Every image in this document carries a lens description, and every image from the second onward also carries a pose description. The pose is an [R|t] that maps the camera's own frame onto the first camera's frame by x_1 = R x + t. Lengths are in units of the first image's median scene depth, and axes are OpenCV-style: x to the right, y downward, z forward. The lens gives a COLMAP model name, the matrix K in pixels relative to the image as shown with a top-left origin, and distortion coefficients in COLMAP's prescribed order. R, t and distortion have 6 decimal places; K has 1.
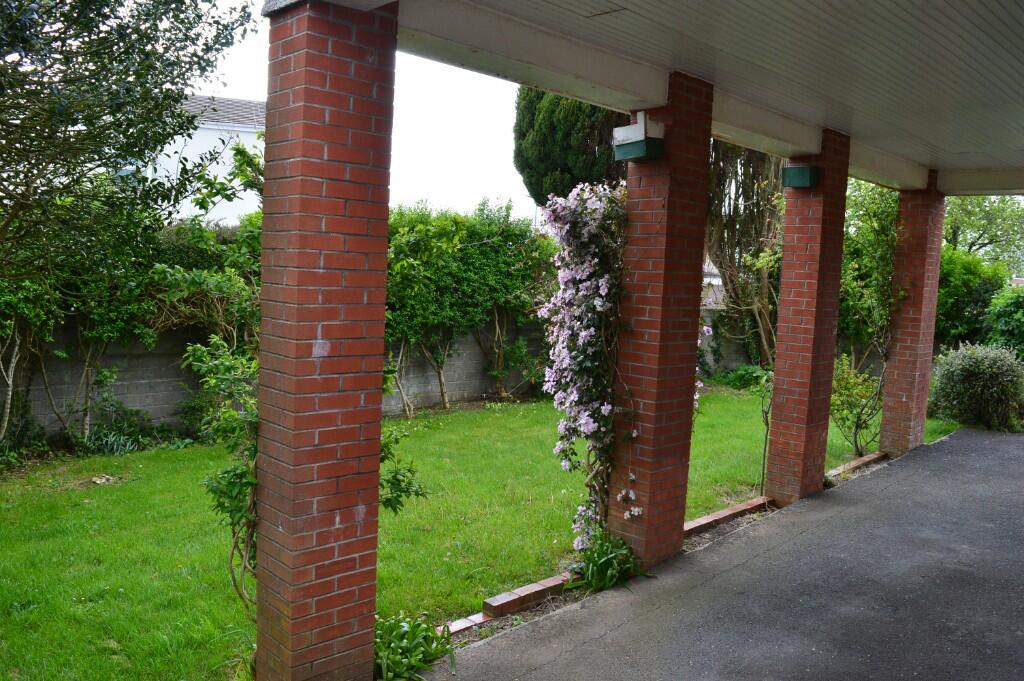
lens RADIAL K [[843.5, 0, 512.0], [0, 843.5, 340.5], [0, 0, 1]] dist [-0.058714, 0.004876]
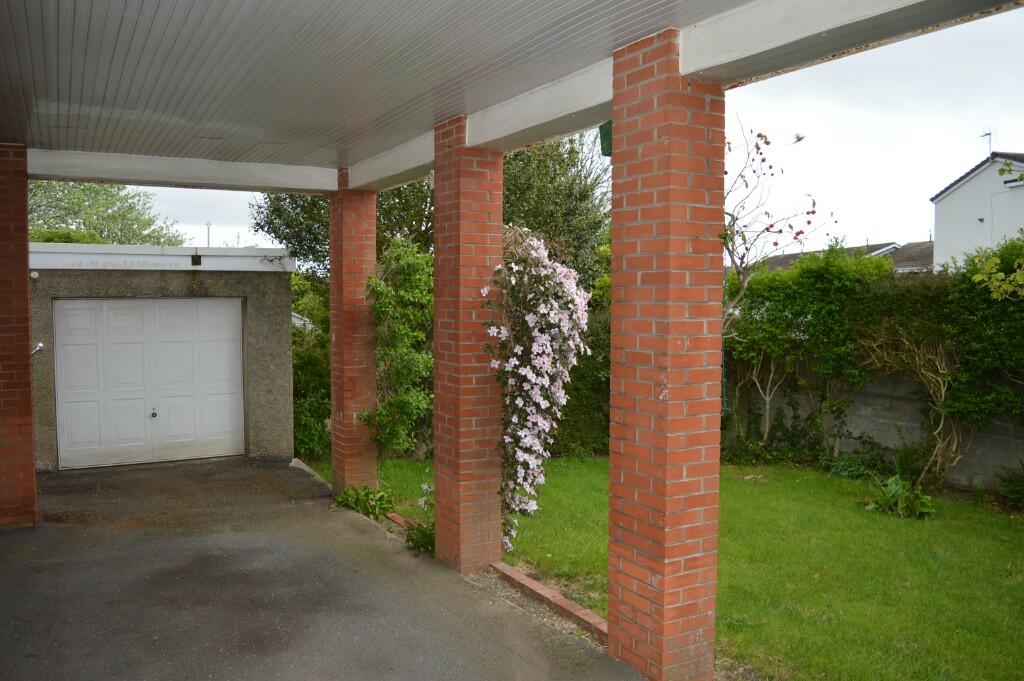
lens RADIAL K [[843.5, 0, 512.0], [0, 843.5, 340.5], [0, 0, 1]] dist [-0.058714, 0.004876]
pose [[-0.278939, 0.004570, -0.960298, 1.389255], [-0.099014, 0.994522, 0.033493, -0.080500], [0.955191, 0.104425, -0.276959, 1.563697]]
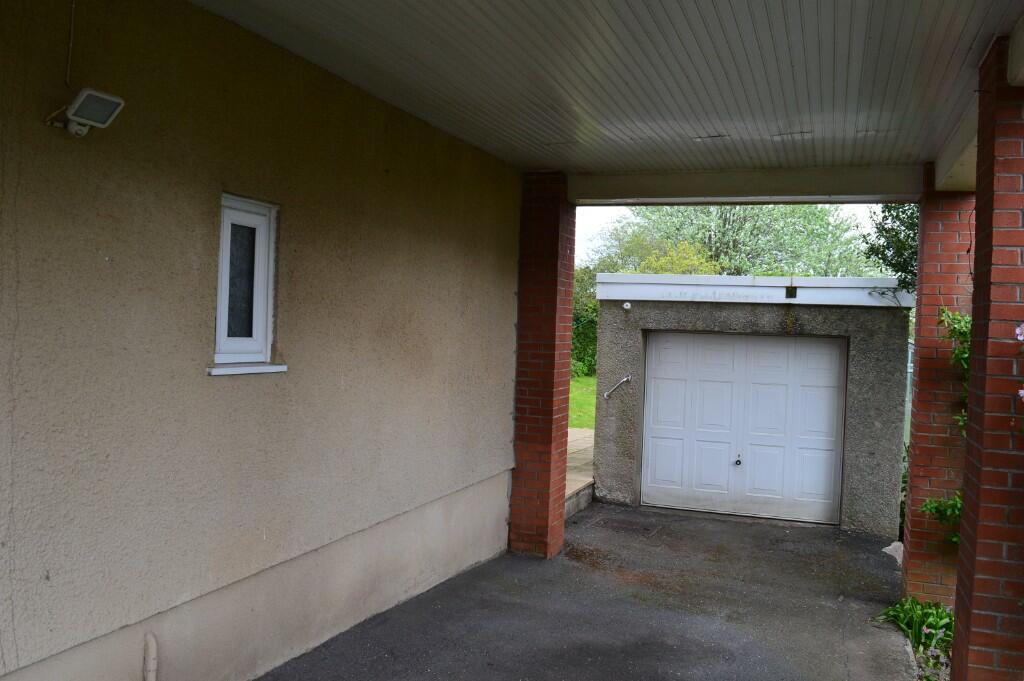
lens RADIAL K [[843.5, 0, 512.0], [0, 843.5, 340.5], [0, 0, 1]] dist [-0.058714, 0.004876]
pose [[-0.910493, -0.072955, -0.407038, 0.913943], [-0.114857, 0.990201, 0.079441, -0.101810], [0.397254, 0.119082, -0.909950, 1.639349]]
